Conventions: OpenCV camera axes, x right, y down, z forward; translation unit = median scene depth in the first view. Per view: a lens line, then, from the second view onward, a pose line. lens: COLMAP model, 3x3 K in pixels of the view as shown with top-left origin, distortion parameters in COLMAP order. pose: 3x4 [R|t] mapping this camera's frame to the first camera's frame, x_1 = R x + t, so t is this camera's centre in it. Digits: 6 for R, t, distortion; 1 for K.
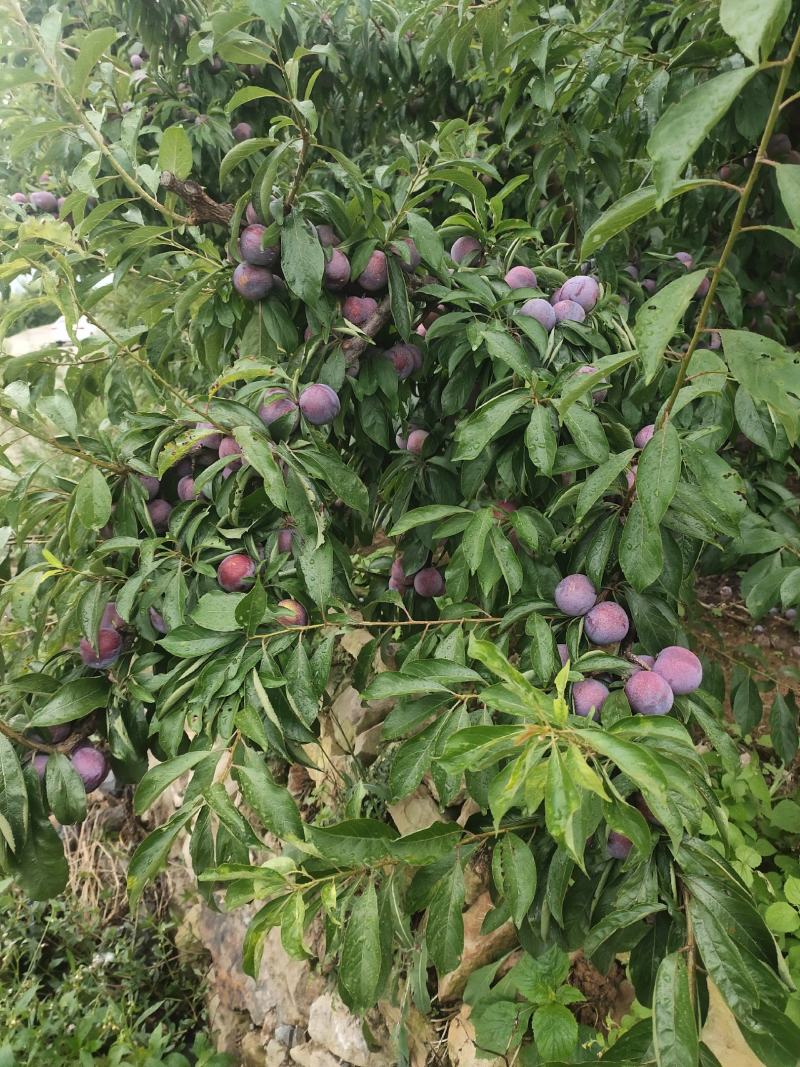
lens RADIAL K [[801.4, 0, 393.7], [0, 801.4, 543.9], [0, 0, 1]] dist [0.061001, -0.050889]
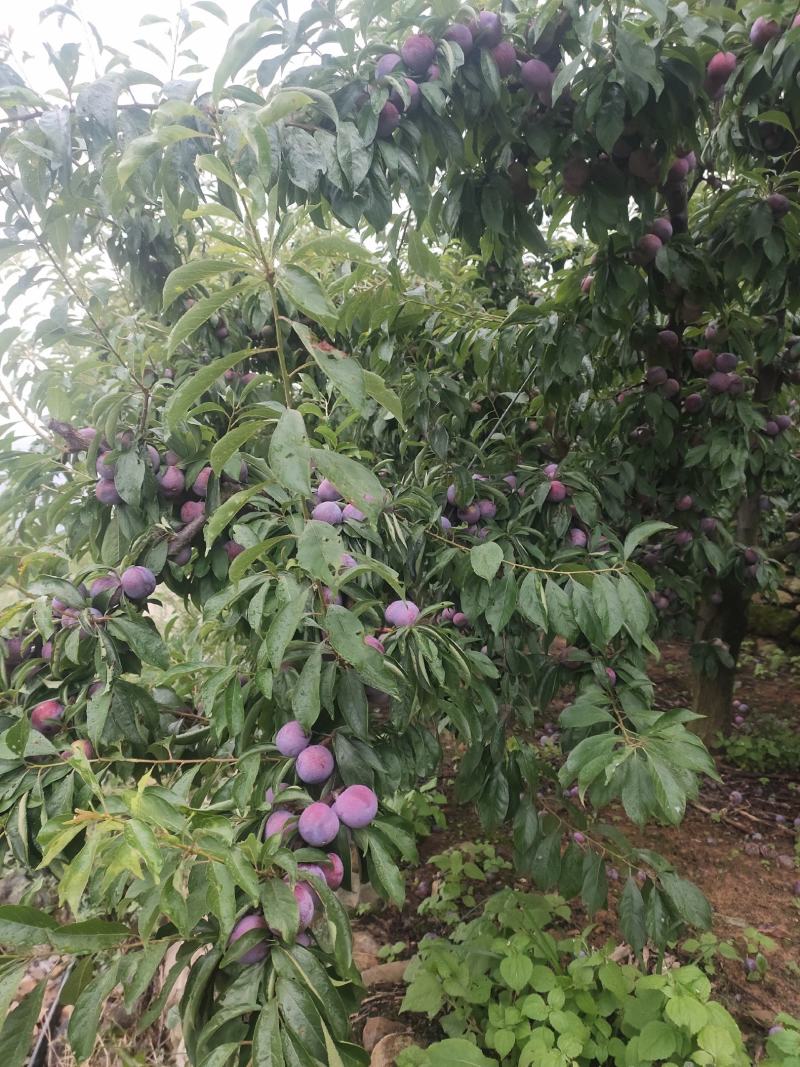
lens RADIAL K [[807.1, 0, 401.1], [0, 807.1, 539.0], [0, 0, 1]] dist [0.067444, -0.070454]
pose [[0.987937, -0.004635, -0.154784, 0.515361], [-0.035217, 0.966635, -0.253724, 0.069701], [0.150796, 0.256115, 0.954812, -0.173063]]
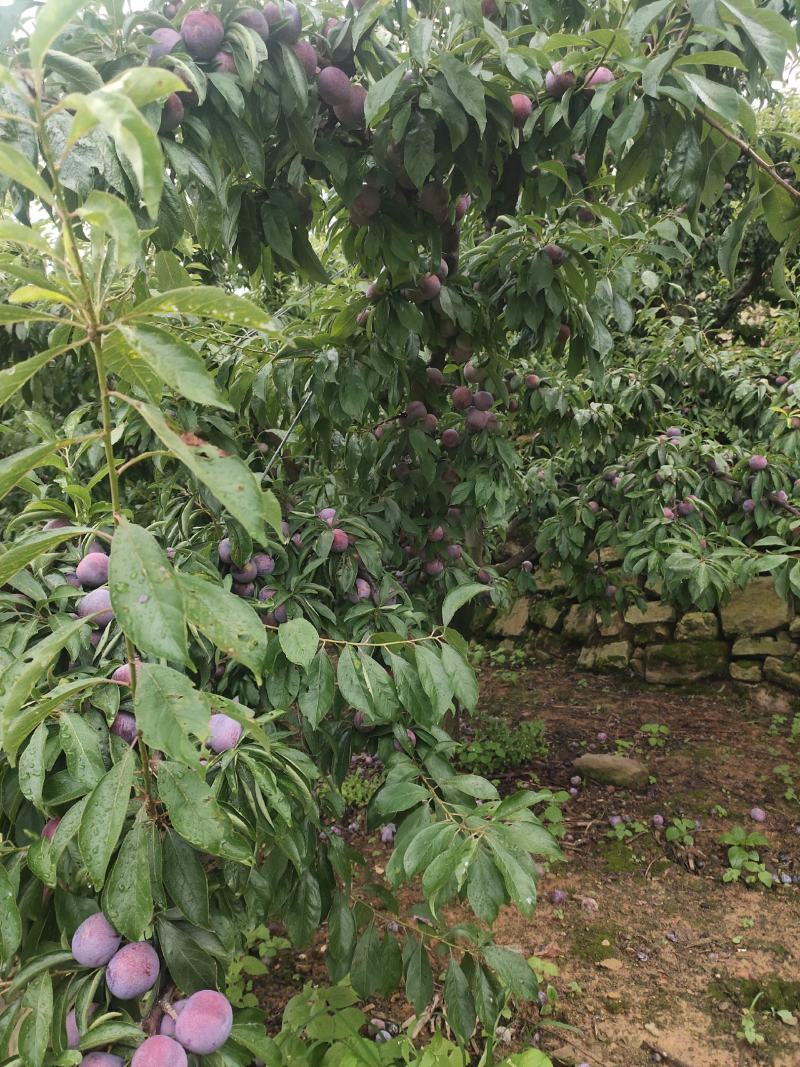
lens RADIAL K [[806.0, 0, 408.4], [0, 806.0, 538.5], [0, 0, 1]] dist [0.055807, -0.052863]
pose [[0.970213, -0.054647, 0.236010, 0.332688], [0.112147, 0.964864, -0.237615, -0.096595], [-0.214733, 0.257005, 0.942252, -0.010505]]
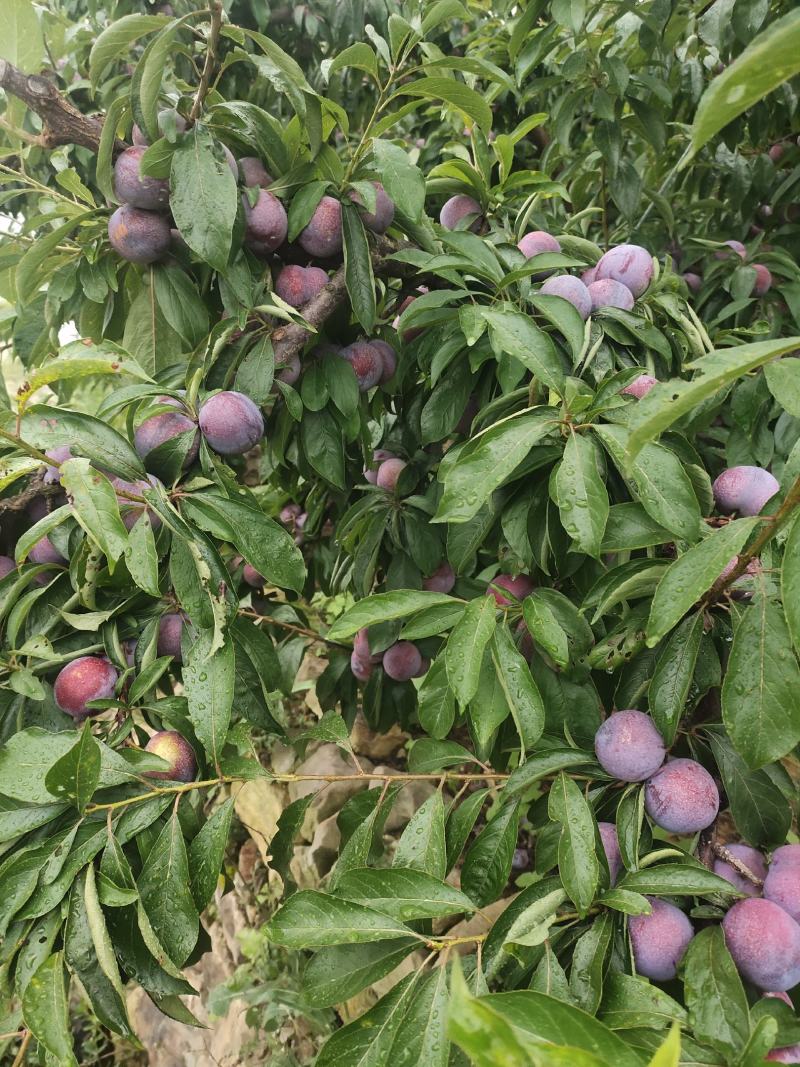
lens RADIAL K [[801.4, 0, 393.7], [0, 801.4, 543.9], [0, 0, 1]] dist [0.061001, -0.050889]
pose [[0.999691, 0.021687, 0.012143, 0.033427], [-0.021450, 0.999584, -0.019273, -0.066567], [-0.012556, 0.019006, 0.999741, 0.350500]]
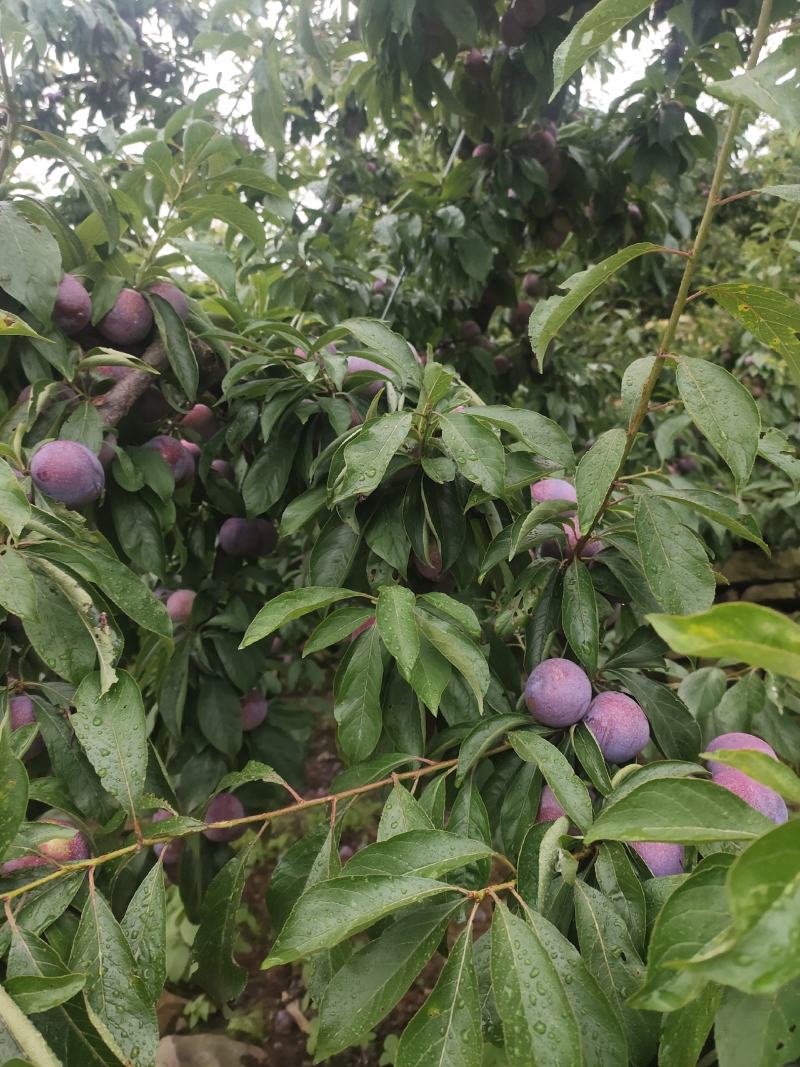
lens RADIAL K [[807.1, 0, 401.1], [0, 807.1, 539.0], [0, 0, 1]] dist [0.067444, -0.070454]
pose [[0.902065, -0.076753, 0.424720, -0.129011], [0.224304, 0.924098, -0.309403, 0.110035], [-0.368736, 0.374368, 0.850813, 0.419715]]
